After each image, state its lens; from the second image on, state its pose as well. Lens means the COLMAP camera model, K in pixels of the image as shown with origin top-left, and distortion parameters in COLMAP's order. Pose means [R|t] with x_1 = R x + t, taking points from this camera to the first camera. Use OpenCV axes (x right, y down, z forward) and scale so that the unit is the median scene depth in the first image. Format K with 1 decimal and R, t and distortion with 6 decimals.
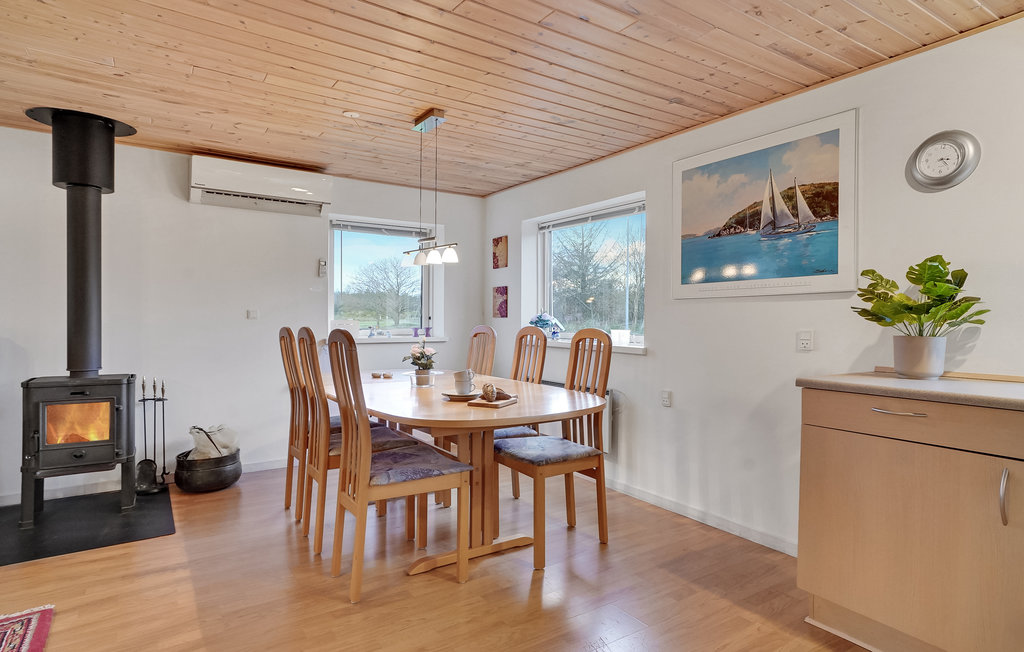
lens RADIAL K [[566.7, 0, 512.0], [0, 566.7, 326.0], [0, 0, 1]] dist [0.001944, 0.002248]
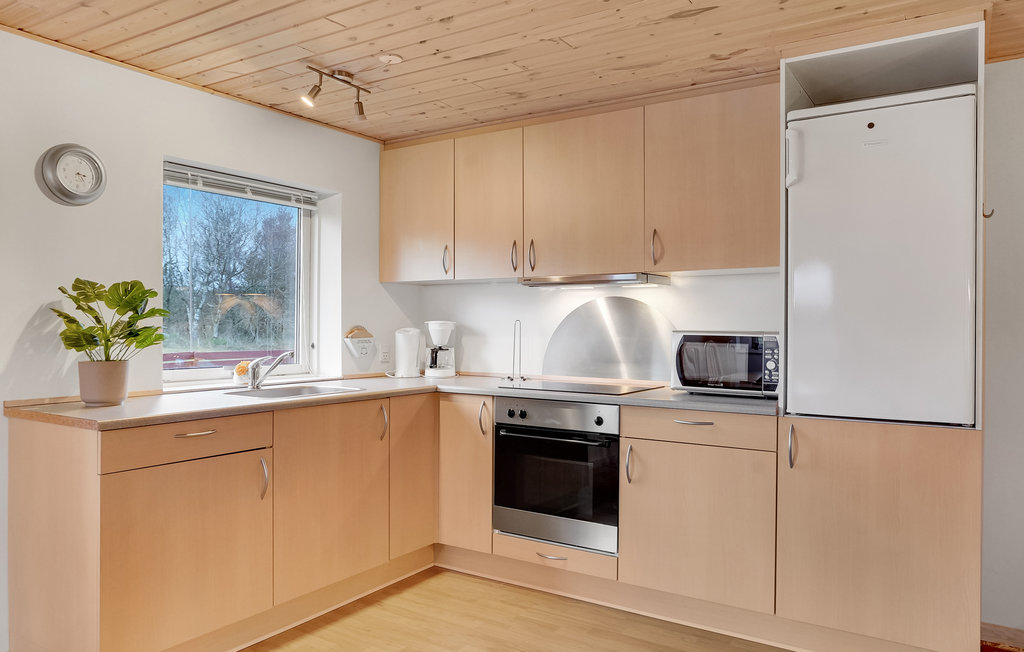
lens RADIAL K [[718.5, 0, 512.0], [0, 718.5, 326.0], [0, 0, 1]] dist [-0.000207, 0.000763]
pose [[-0.405186, -0.013432, 0.914135, -0.501452], [0.001193, 0.999883, 0.015220, -0.043333], [-0.914233, 0.007257, -0.405123, 0.643364]]
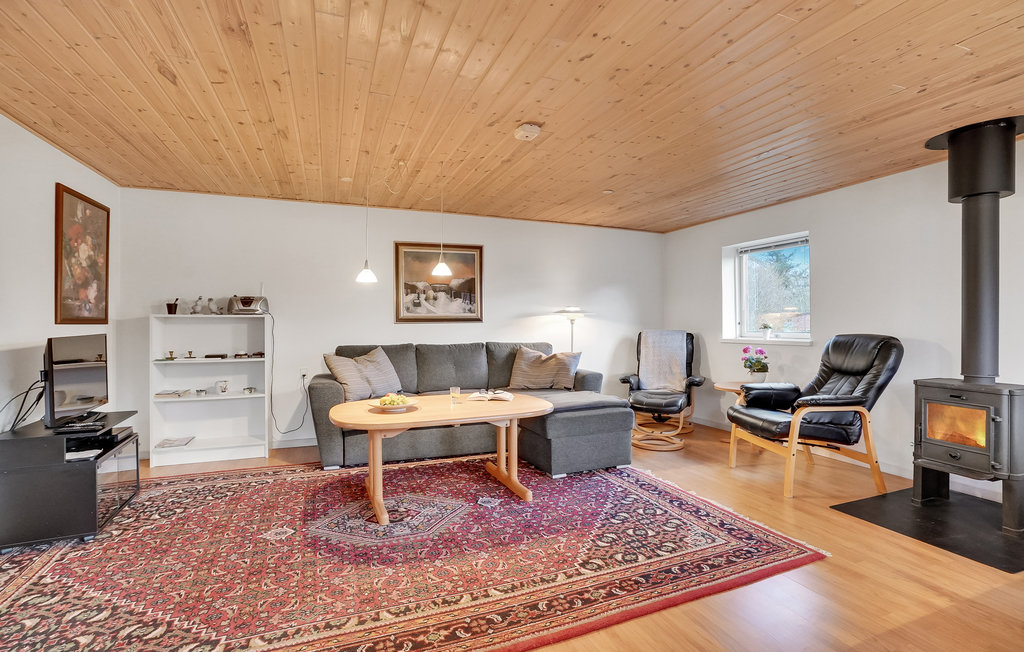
lens RADIAL K [[472.1, 0, 518.5], [0, 472.1, 323.7], [0, 0, 1]] dist [-0.054089, 0.024165]
pose [[-0.200708, -0.007772, -0.979620, 0.257115], [-0.012492, 0.999908, -0.005373, -0.001845], [0.979572, 0.011159, -0.200786, 0.422932]]
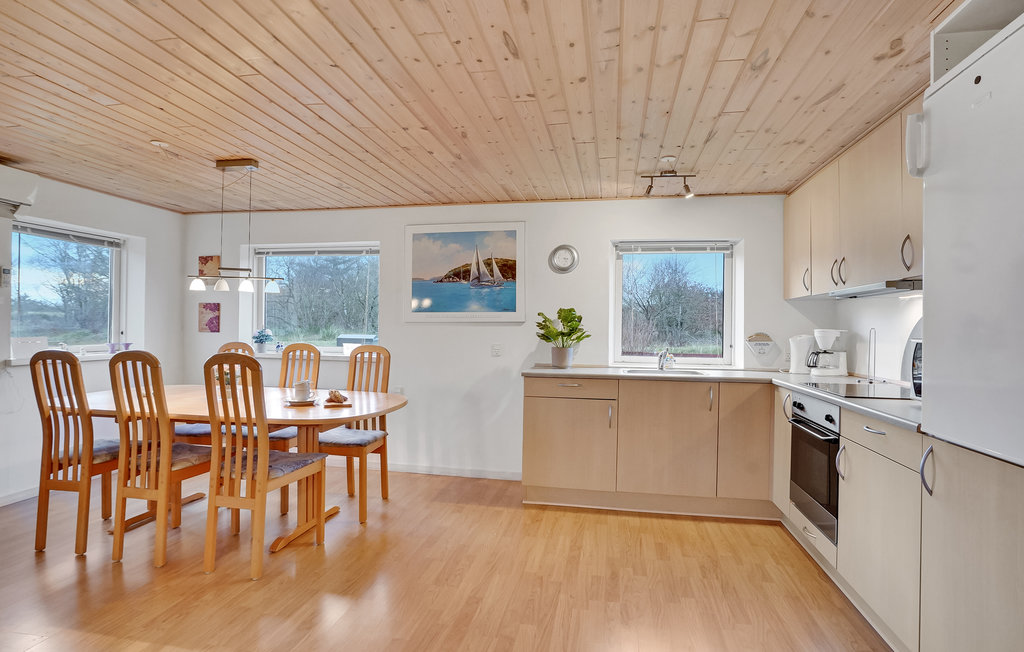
lens RADIAL K [[526.1, 0, 519.4], [0, 526.1, 321.6], [0, 0, 1]] dist [-0.060347, 0.033219]
pose [[0.696514, 0.008589, 0.717492, -0.538291], [0.002662, 0.999891, -0.014554, -0.034010], [-0.717538, 0.012047, 0.696415, -0.137250]]
